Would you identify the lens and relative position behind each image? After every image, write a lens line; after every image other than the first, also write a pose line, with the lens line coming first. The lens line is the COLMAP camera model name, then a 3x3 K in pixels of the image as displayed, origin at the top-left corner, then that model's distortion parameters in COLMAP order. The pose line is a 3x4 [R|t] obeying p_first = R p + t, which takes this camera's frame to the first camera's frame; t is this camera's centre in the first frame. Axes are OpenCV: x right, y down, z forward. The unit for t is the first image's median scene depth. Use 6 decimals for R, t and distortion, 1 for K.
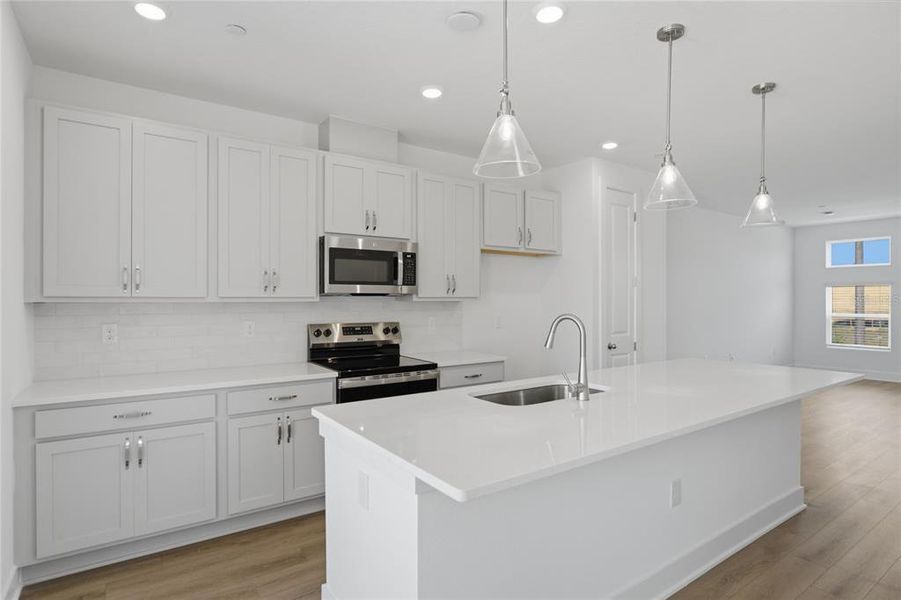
lens RADIAL K [[476.9, 0, 453.4], [0, 476.9, 297.7], [0, 0, 1]] dist [-0.021027, 0.005858]
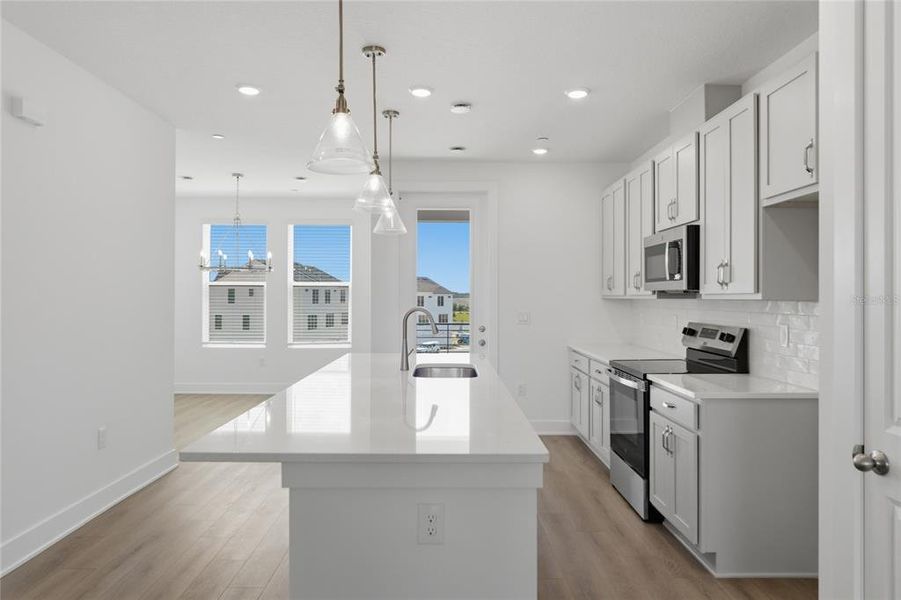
lens RADIAL K [[597.0, 0, 452.9], [0, 597.0, 295.4], [0, 0, 1]] dist [-0.016088, 0.005770]
pose [[-0.561407, -0.002080, -0.827538, 0.950993], [0.001598, 0.999992, -0.003598, 0.003889], [0.827539, -0.003342, -0.561399, 1.227824]]
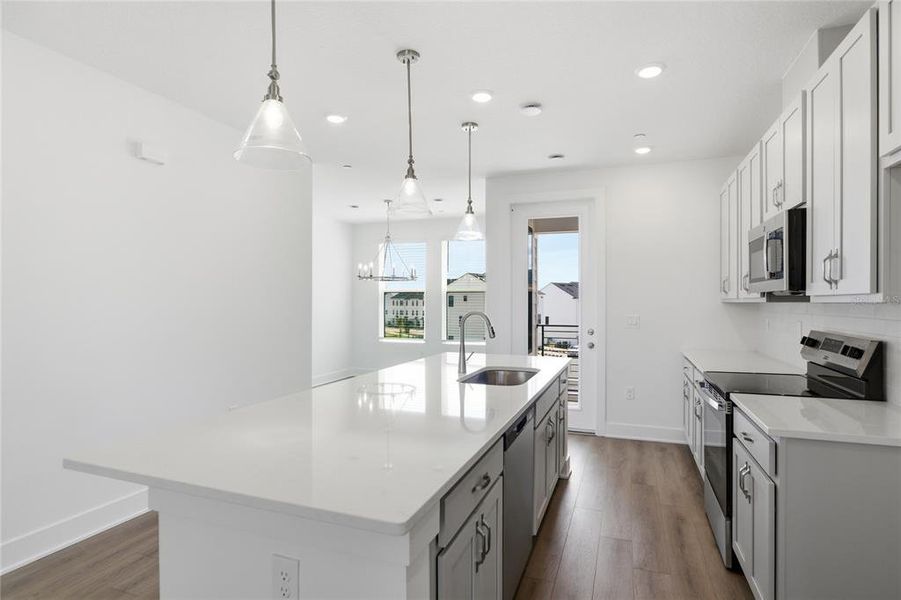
lens RADIAL K [[476.9, 0, 450.3], [0, 476.9, 303.6], [0, 0, 1]] dist [-0.021027, 0.005858]
pose [[-0.823708, 0.003084, -0.567006, 0.641132], [0.002413, 0.999995, 0.001933, 0.006582], [0.567010, 0.000224, -0.823711, 1.254855]]
